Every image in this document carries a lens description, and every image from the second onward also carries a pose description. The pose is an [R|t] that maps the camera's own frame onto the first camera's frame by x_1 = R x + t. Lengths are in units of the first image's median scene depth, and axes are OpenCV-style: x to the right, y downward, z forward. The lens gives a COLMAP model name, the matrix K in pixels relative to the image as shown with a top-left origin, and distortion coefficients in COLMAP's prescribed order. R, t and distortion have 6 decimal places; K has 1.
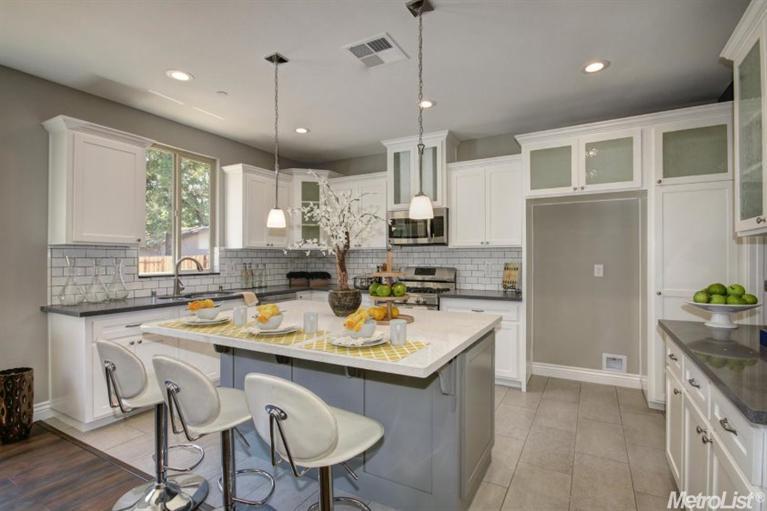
lens RADIAL K [[371.2, 0, 385.9], [0, 371.2, 258.1], [0, 0, 1]] dist [0.004985, 0.000990]
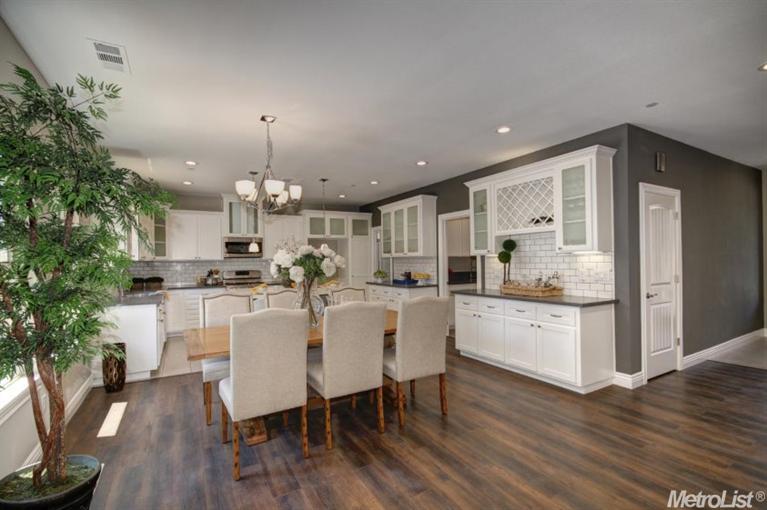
lens RADIAL K [[365.4, 0, 383.6], [0, 365.4, 260.7], [0, 0, 1]] dist [0.028422, 0.000130]
pose [[0.512128, -0.008545, 0.858867, -1.031510], [0.012815, 0.999915, 0.002307, -0.017048], [-0.858814, 0.009825, 0.512194, -0.423412]]
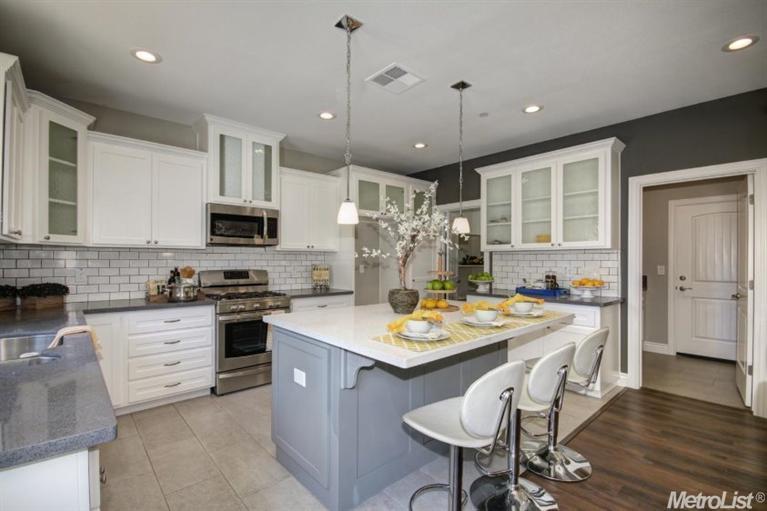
lens RADIAL K [[371.2, 0, 401.3], [0, 371.2, 257.1], [0, 0, 1]] dist [0.004985, 0.000990]
pose [[0.295860, 0.010241, 0.955176, -0.653389], [-0.002306, 0.999947, -0.010007, 0.000801], [-0.955228, 0.000758, 0.295868, 0.363620]]
